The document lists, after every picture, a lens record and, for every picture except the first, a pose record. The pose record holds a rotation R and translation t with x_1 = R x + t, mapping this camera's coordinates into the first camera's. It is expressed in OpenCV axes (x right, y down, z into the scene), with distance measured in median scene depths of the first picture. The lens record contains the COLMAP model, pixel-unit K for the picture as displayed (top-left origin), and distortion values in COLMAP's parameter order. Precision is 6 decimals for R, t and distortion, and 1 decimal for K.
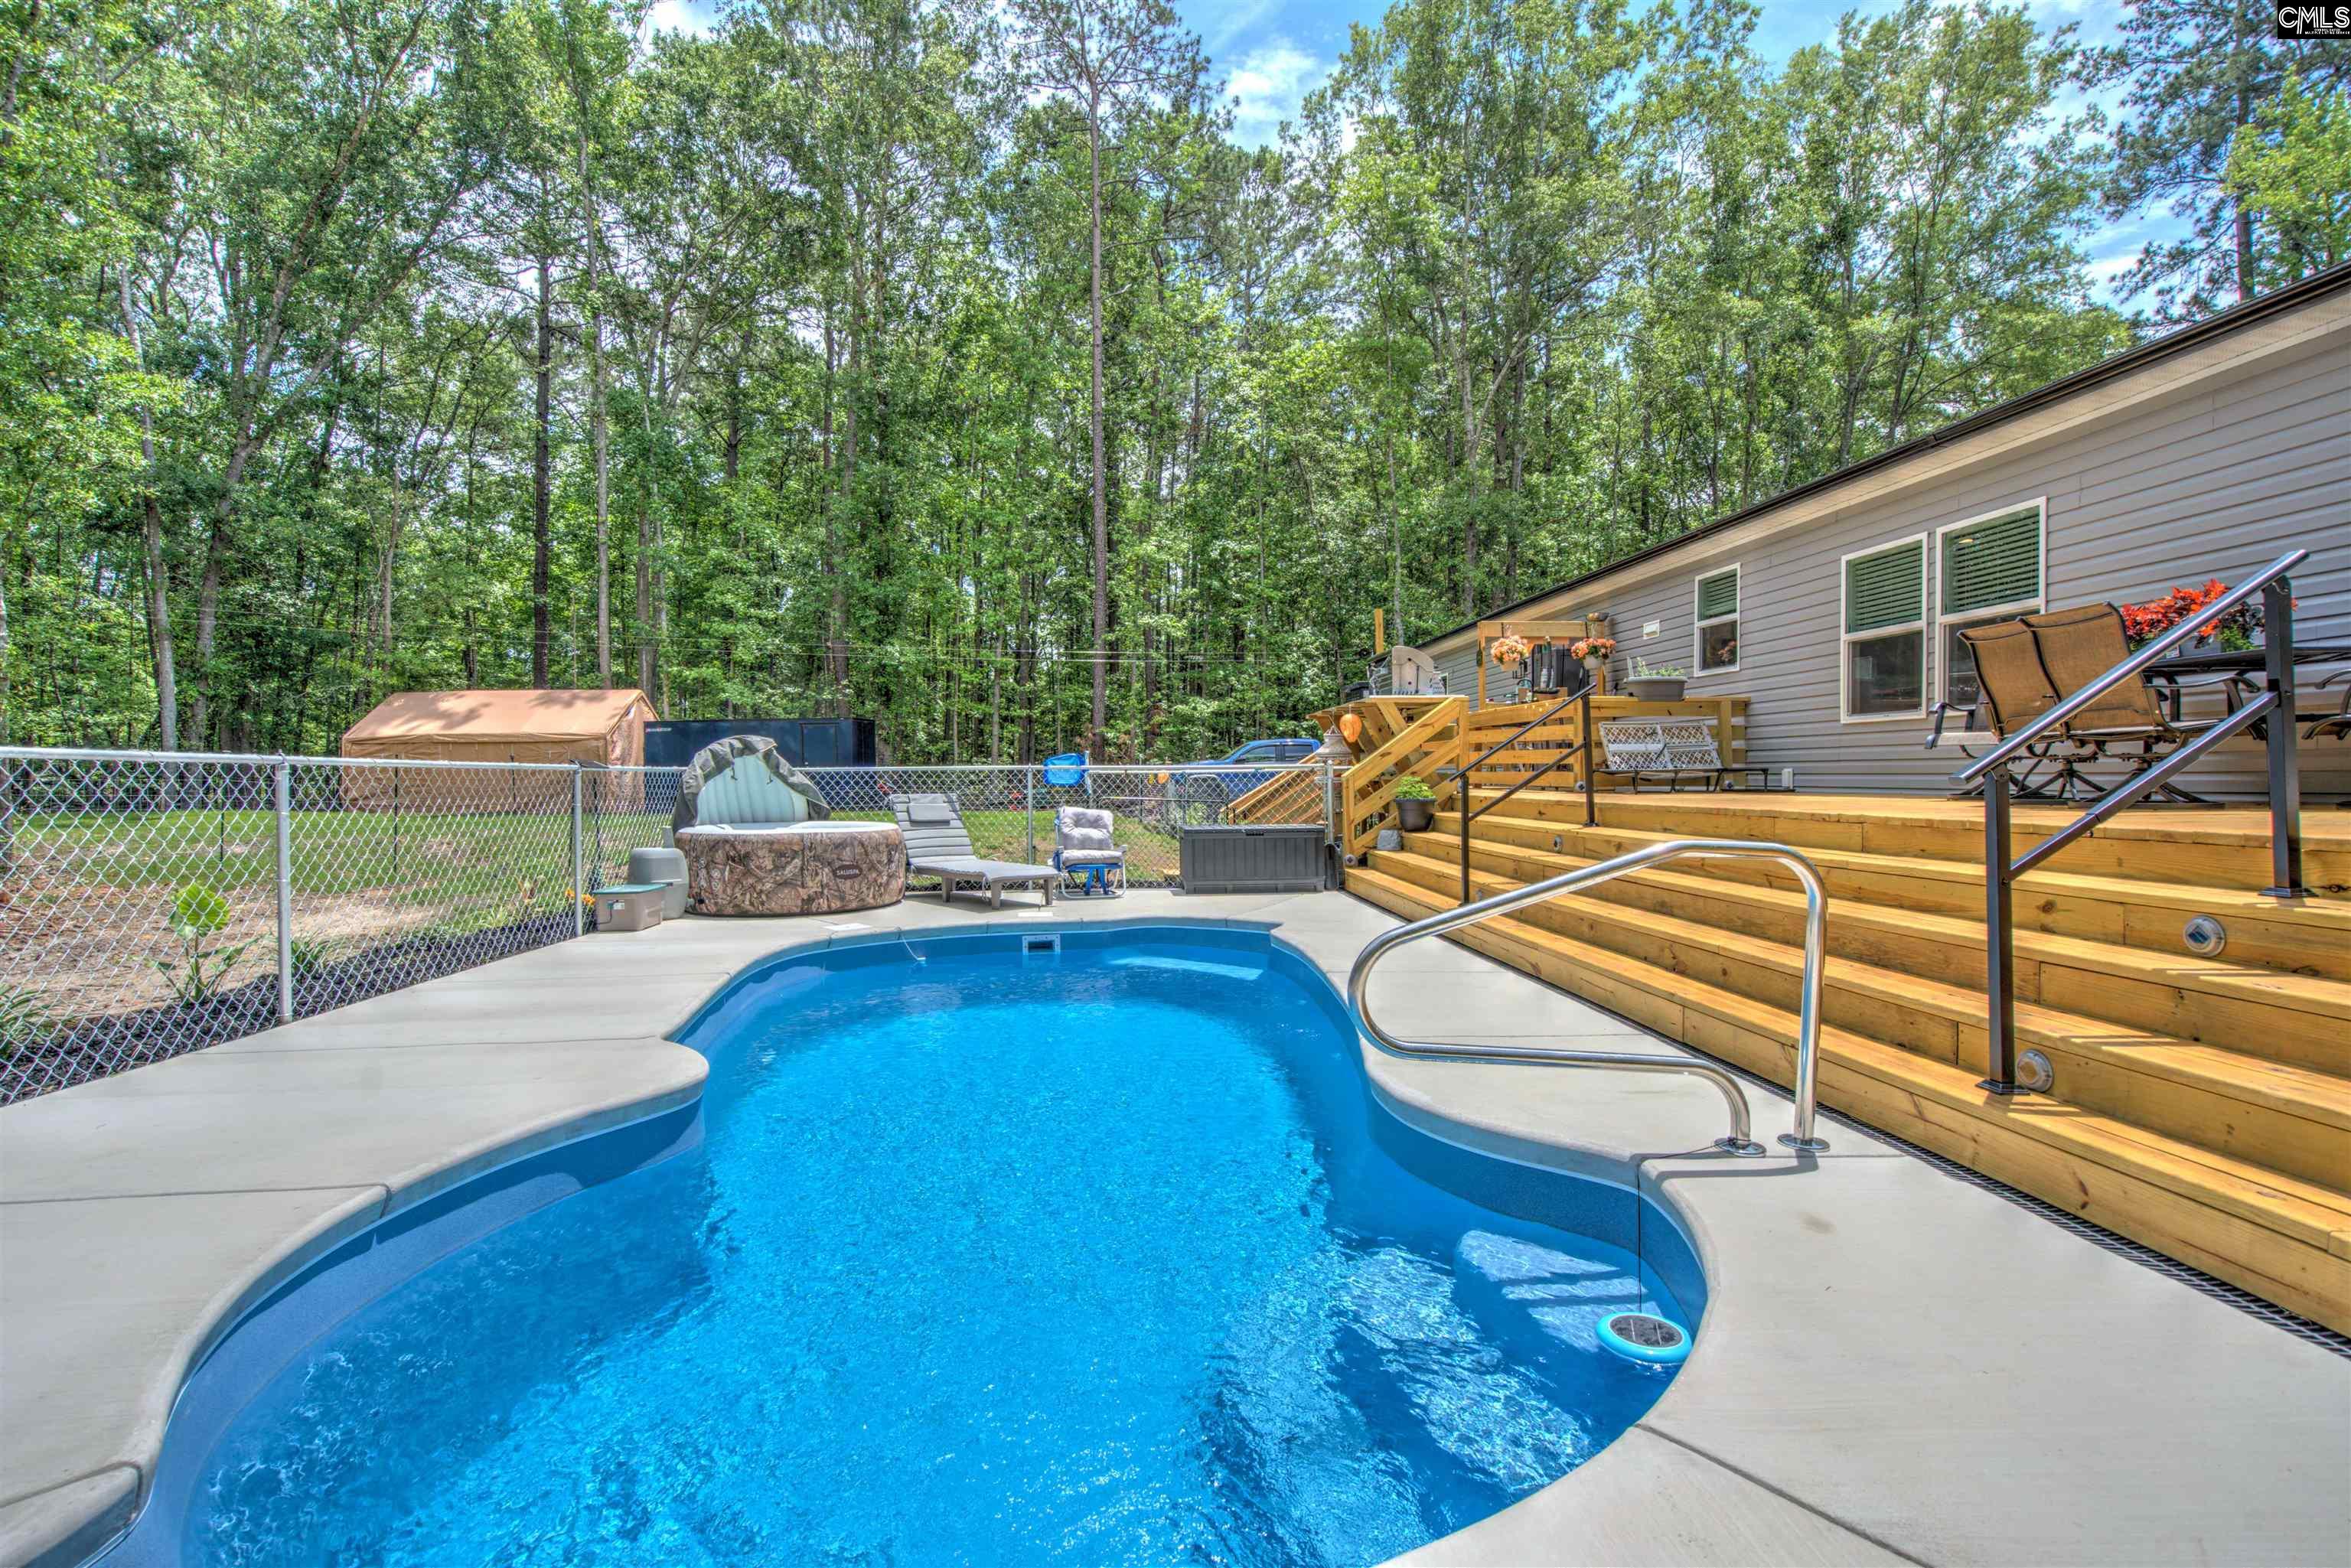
lens RADIAL K [[1086.7, 0, 1169.3], [0, 1086.7, 799.4], [0, 0, 1]] dist [0.000560, -0.000124]
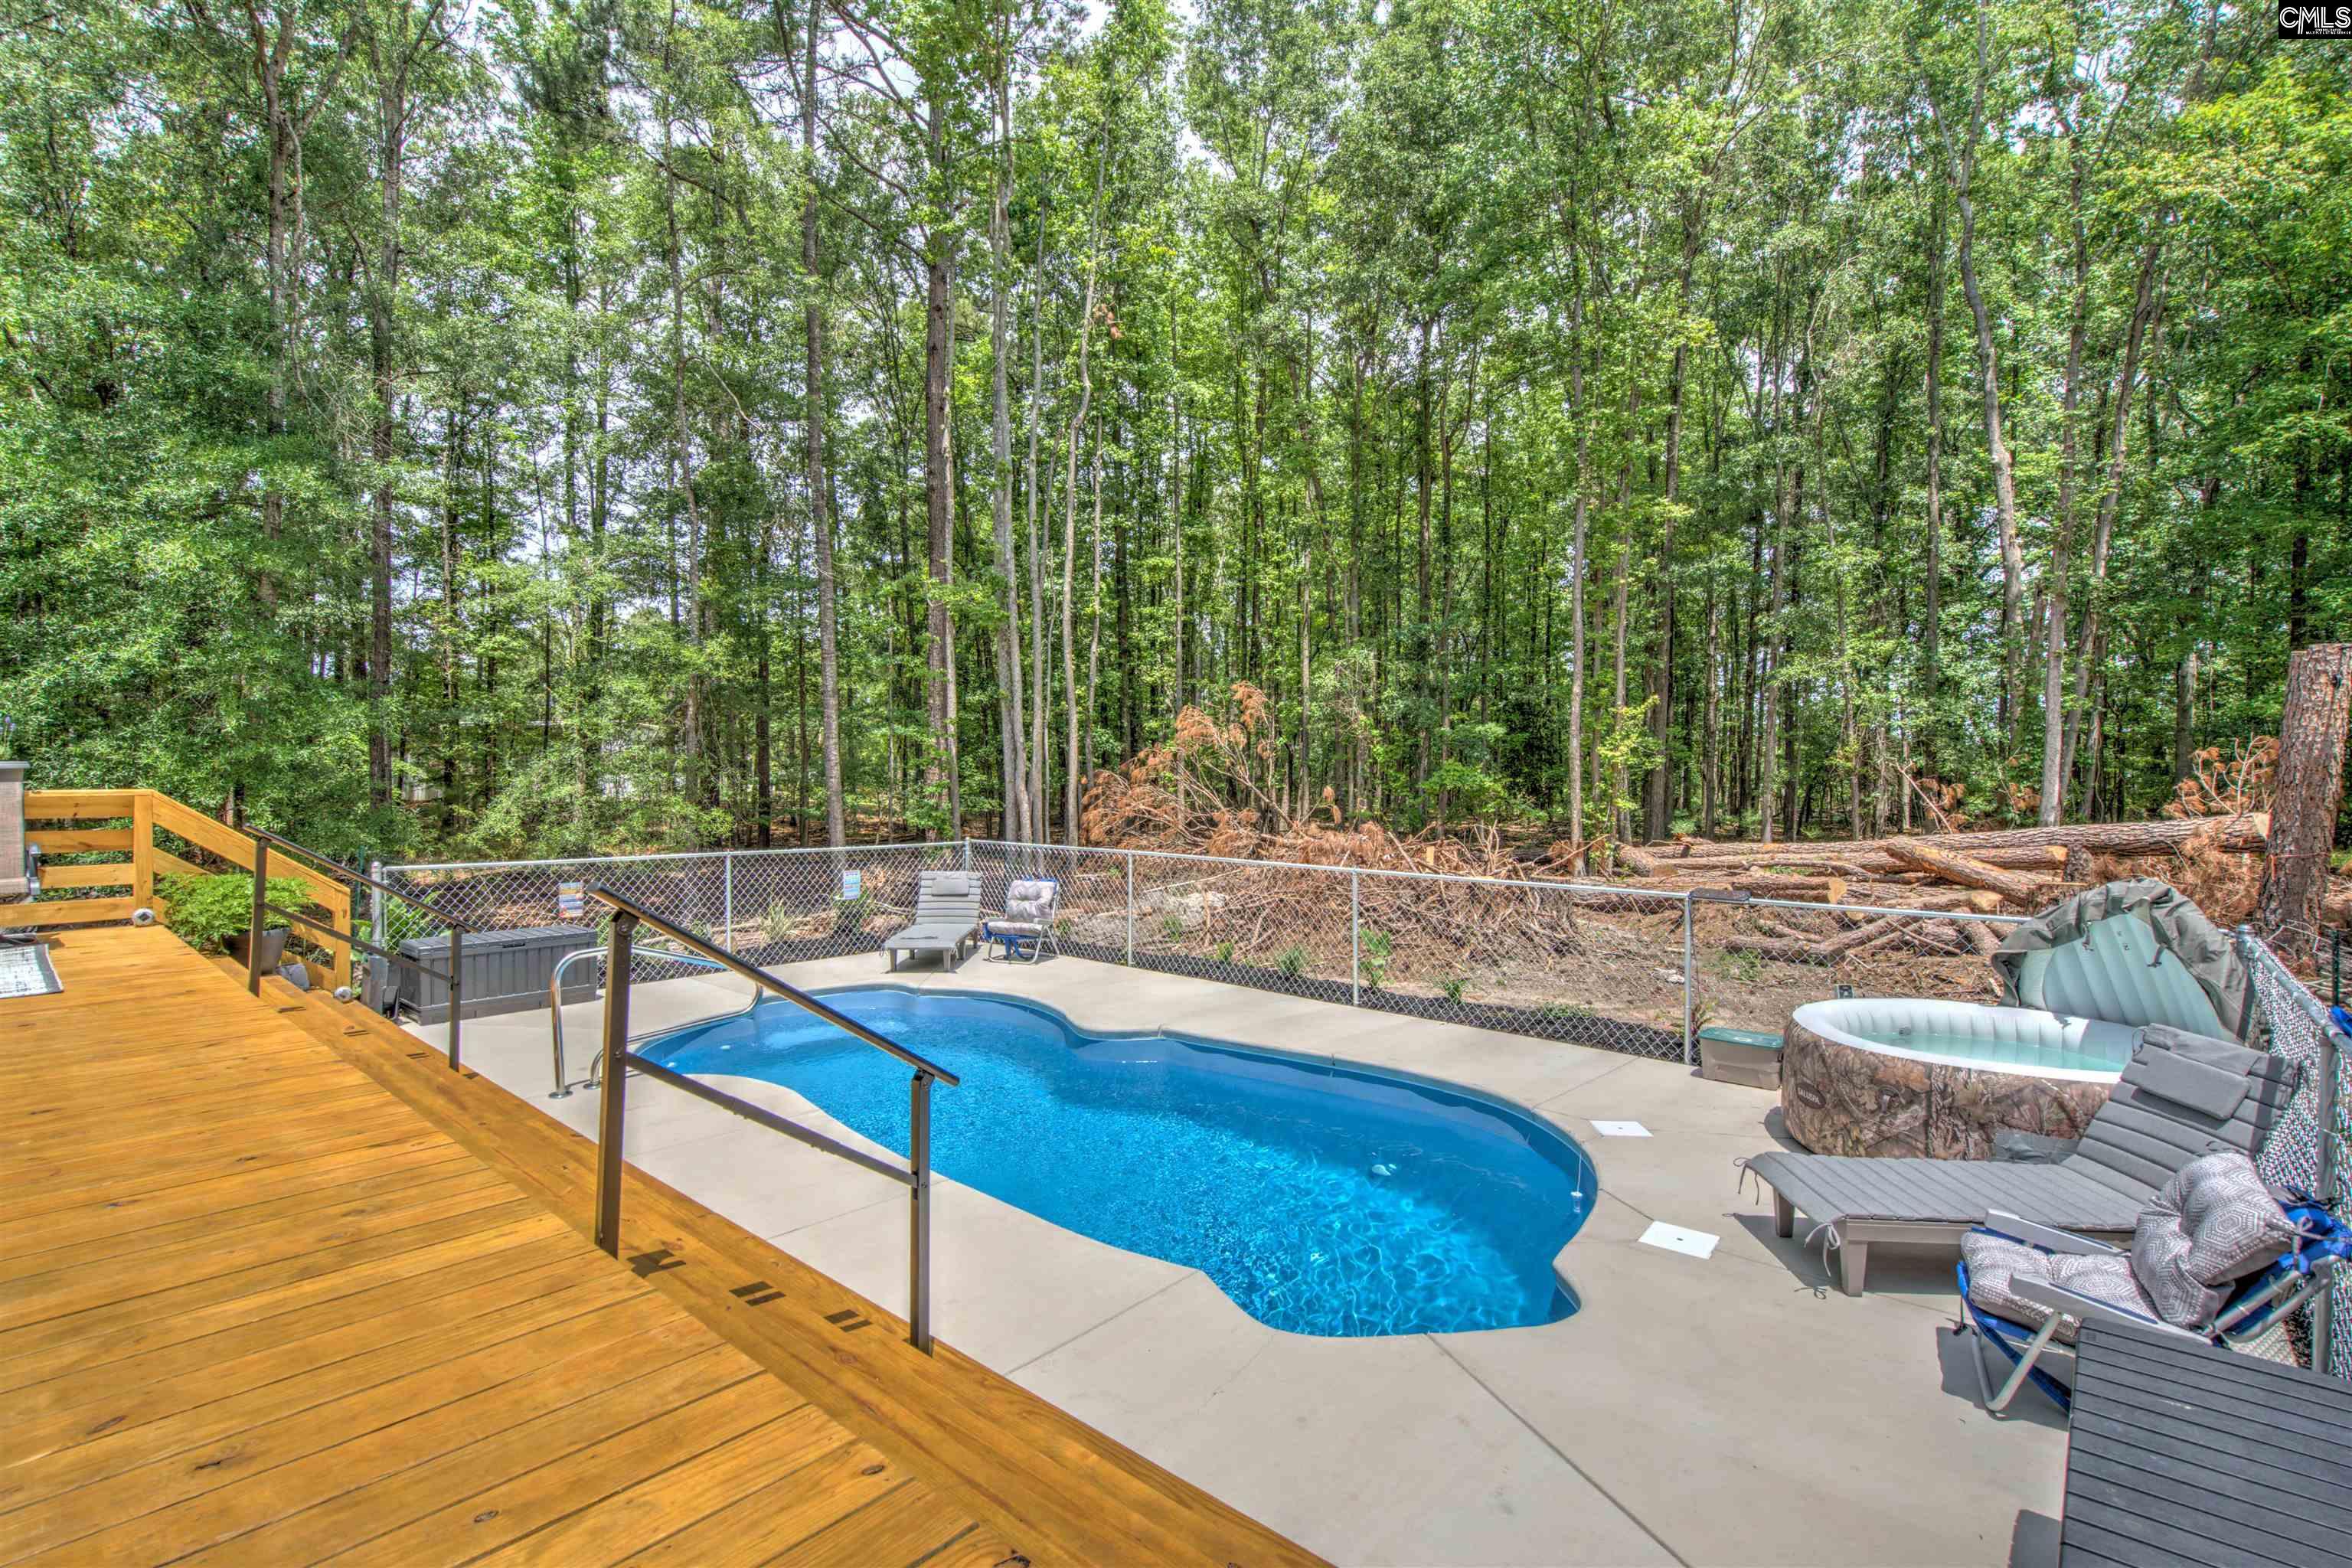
lens RADIAL K [[1087.2, 0, 1155.9], [0, 1087.2, 787.8], [0, 0, 1]] dist [0.000560, -0.000124]
pose [[-0.717128, 0.007618, -0.696900, 0.362426], [-0.016643, 0.999468, 0.028051, -0.107753], [0.696743, 0.031714, -0.716619, 0.988472]]
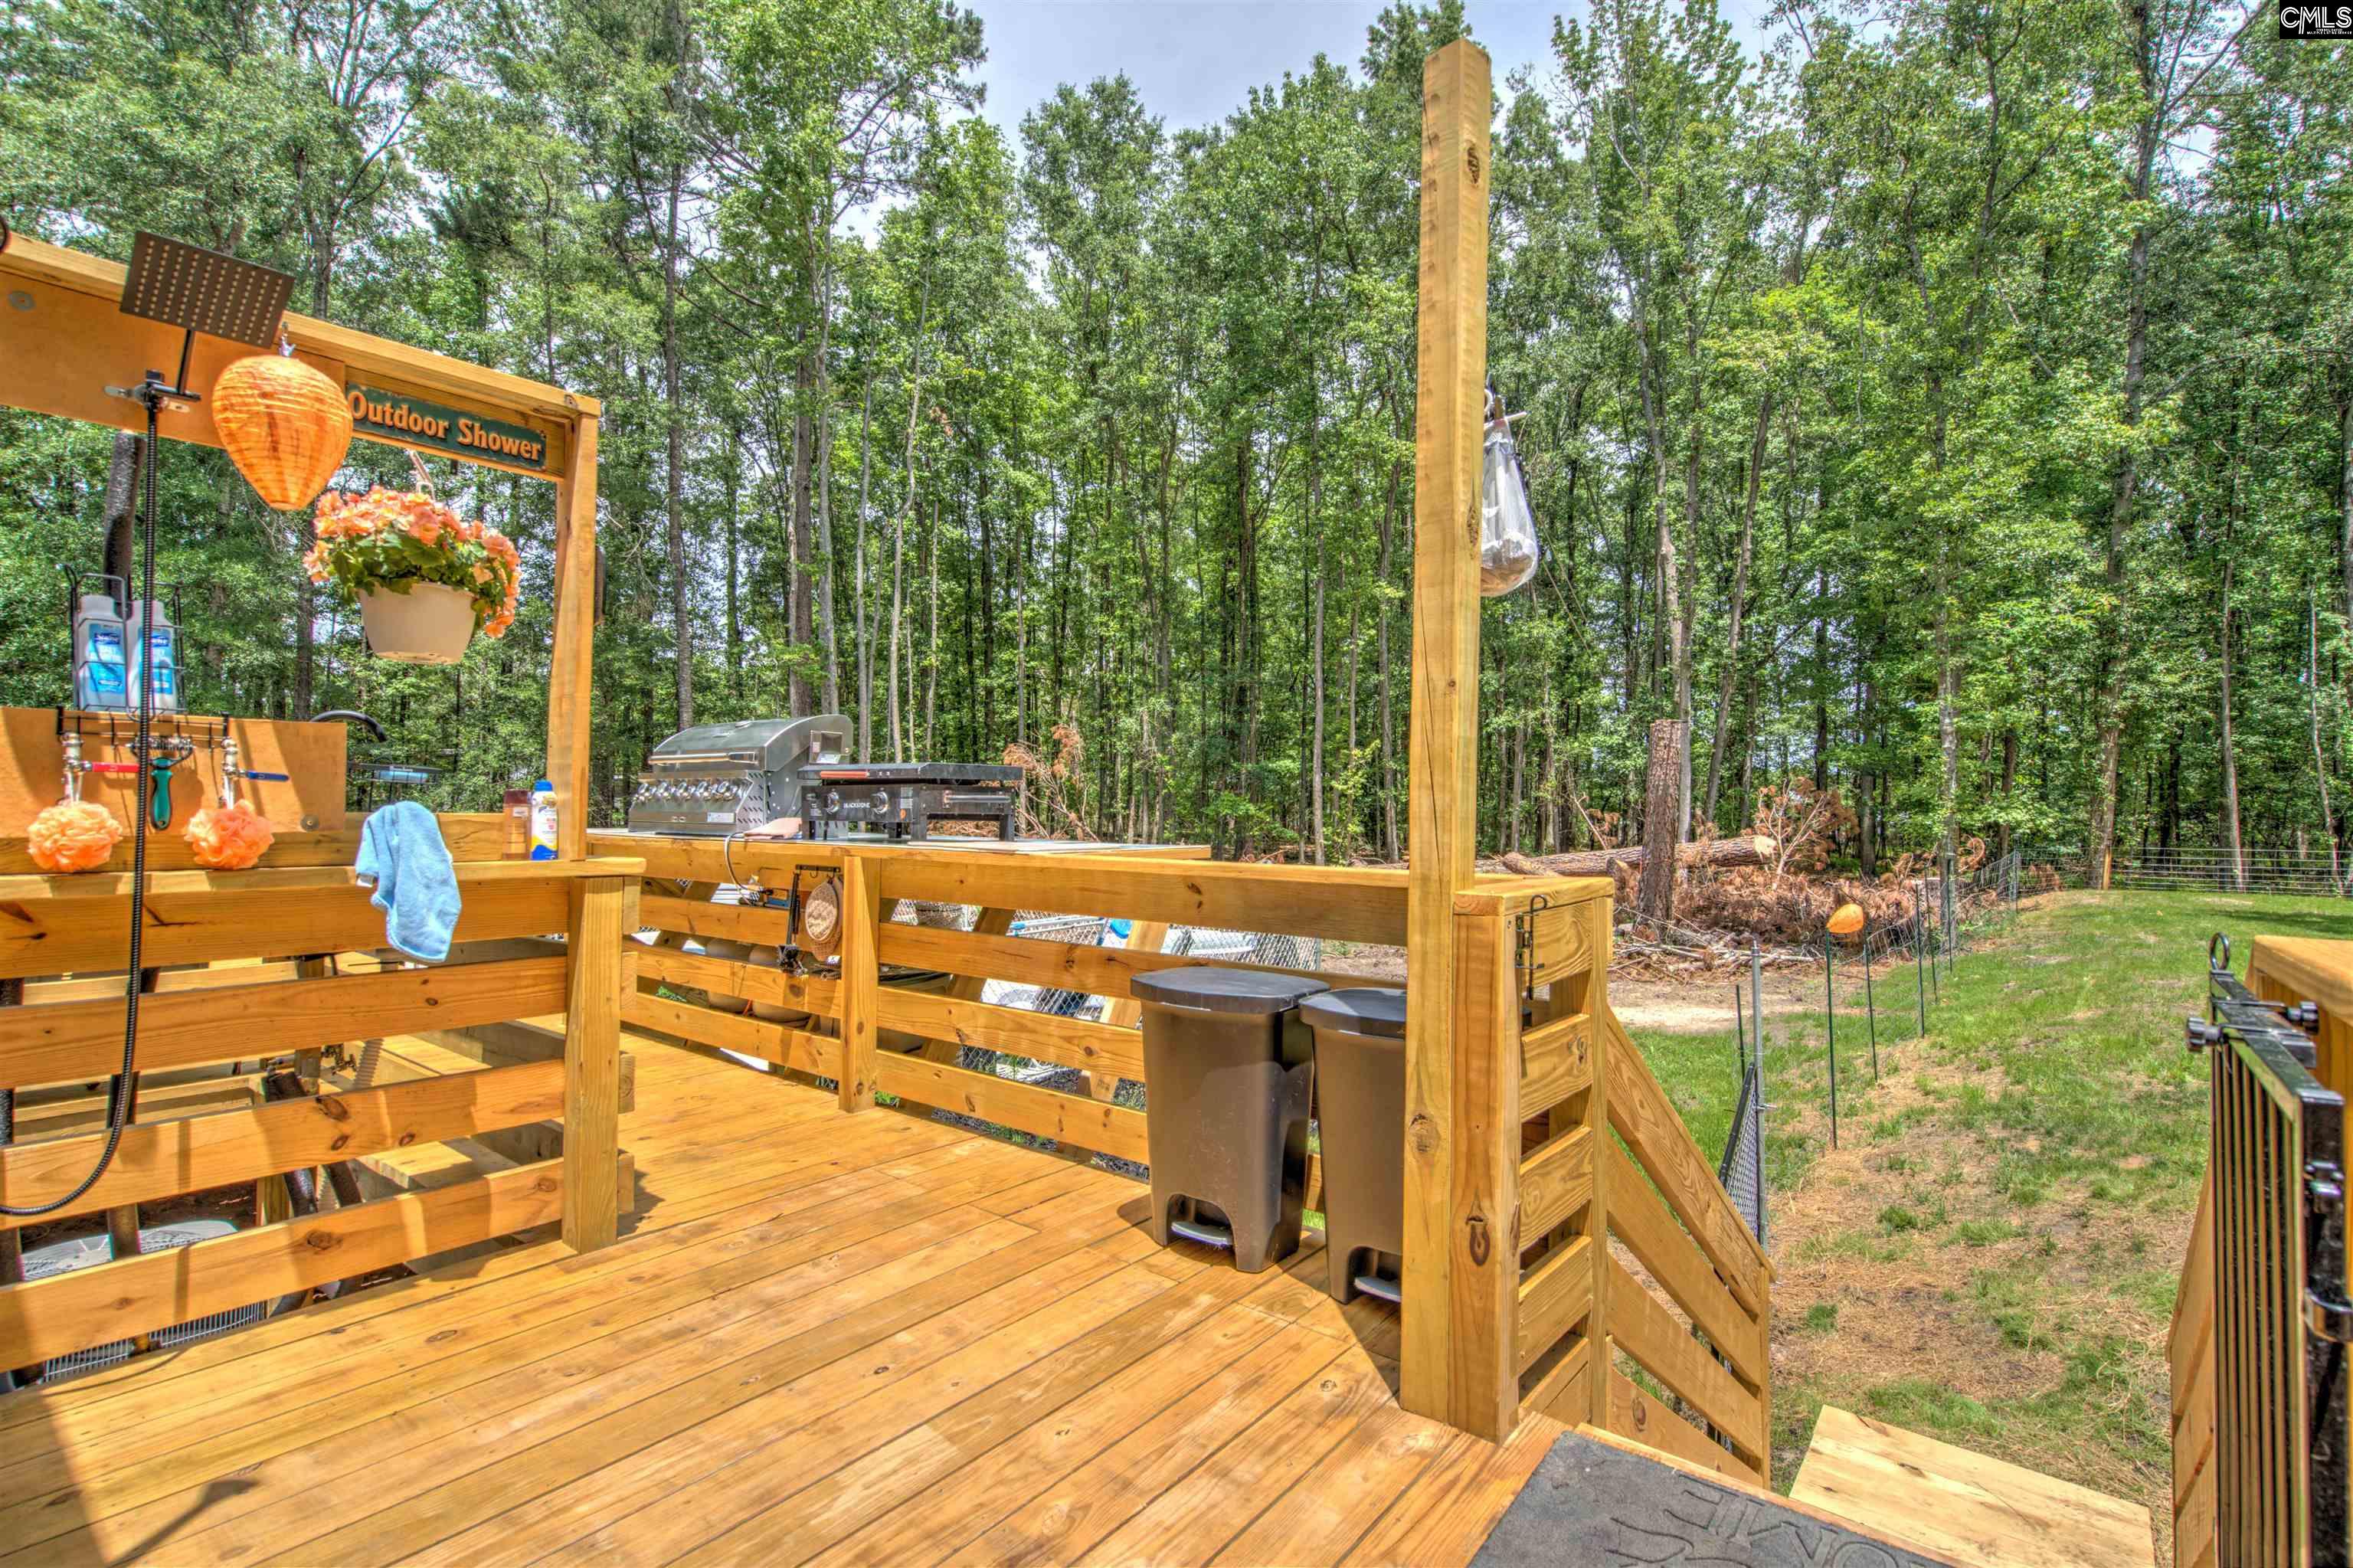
lens RADIAL K [[1087.7, 0, 1159.9], [0, 1087.7, 789.0], [0, 0, 1]] dist [0.000560, -0.000124]
pose [[-0.678042, -0.012424, -0.734918, 0.467221], [-0.021727, 0.999759, 0.003144, -0.125304], [0.734702, 0.018100, -0.678149, 1.568990]]
